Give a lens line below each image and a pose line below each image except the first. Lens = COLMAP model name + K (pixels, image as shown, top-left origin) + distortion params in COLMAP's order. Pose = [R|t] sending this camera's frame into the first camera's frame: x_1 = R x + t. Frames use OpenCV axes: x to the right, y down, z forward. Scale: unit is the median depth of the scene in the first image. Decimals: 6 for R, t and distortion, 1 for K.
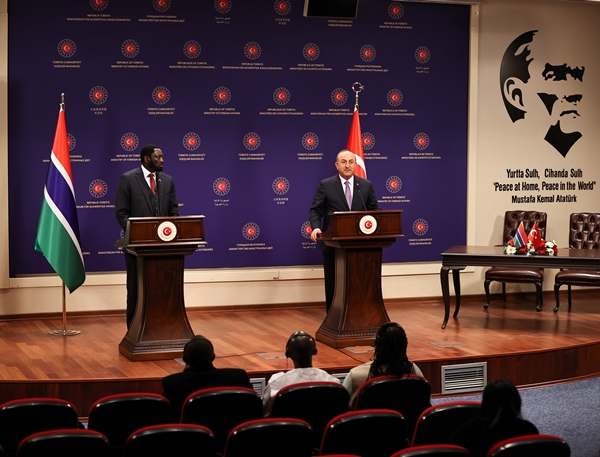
lens RADIAL K [[1420.7, 0, 299.3], [0, 1420.7, 230.0], [0, 0, 1]] dist [-0.296770, 0.000000]
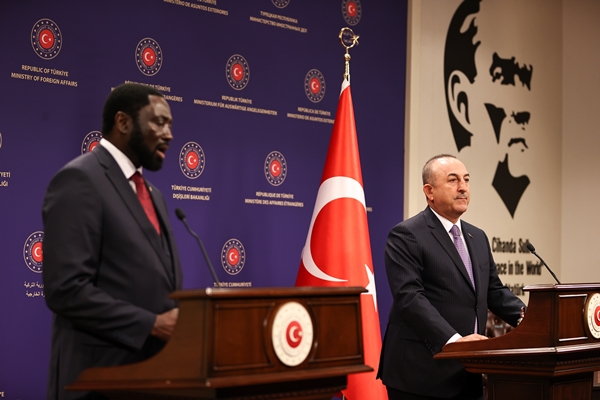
lens RADIAL K [[1456.4, 0, 300.8], [0, 1456.4, 197.5], [0, 0, 1]] dist [-0.116953, 0.000000]
pose [[0.854970, 0.029286, 0.517850, -0.212917], [0.037221, 0.992367, -0.117573, 0.007384], [-0.517340, 0.119796, 0.847354, 0.587202]]
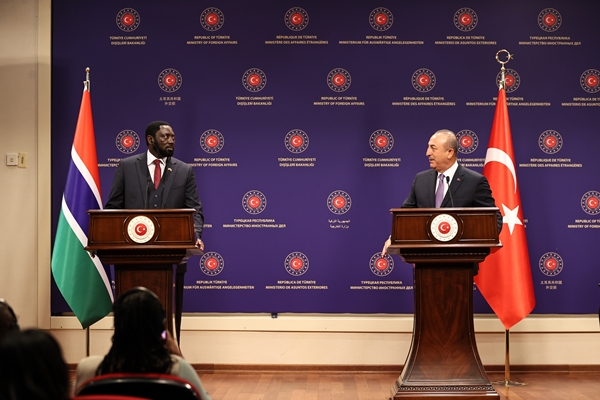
lens RADIAL K [[1576.1, 0, 299.8], [0, 1576.1, 198.0], [0, 0, 1]] dist [-0.130057, 0.000000]
pose [[0.931663, -0.015681, -0.362985, 0.224539], [-0.026960, 0.993330, -0.112110, 0.059866], [0.362322, 0.114235, 0.925026, 0.229737]]
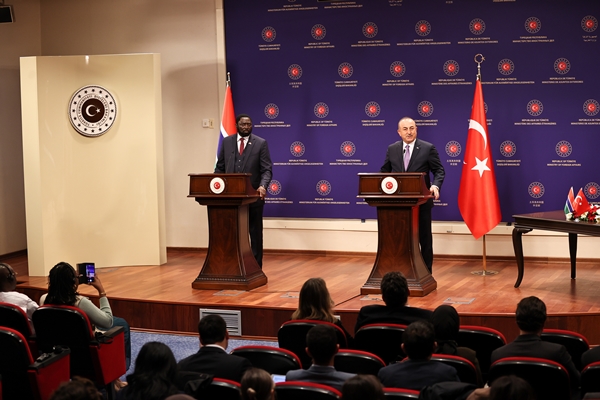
lens RADIAL K [[1235.0, 0, 301.0], [0, 1235.0, 202.3], [0, 0, 1]] dist [-0.267408, 0.000000]
pose [[0.741757, 0.040405, -0.669450, 0.550071], [-0.027972, 0.999179, 0.029313, -0.014352], [0.670085, -0.003017, 0.742279, 0.210558]]
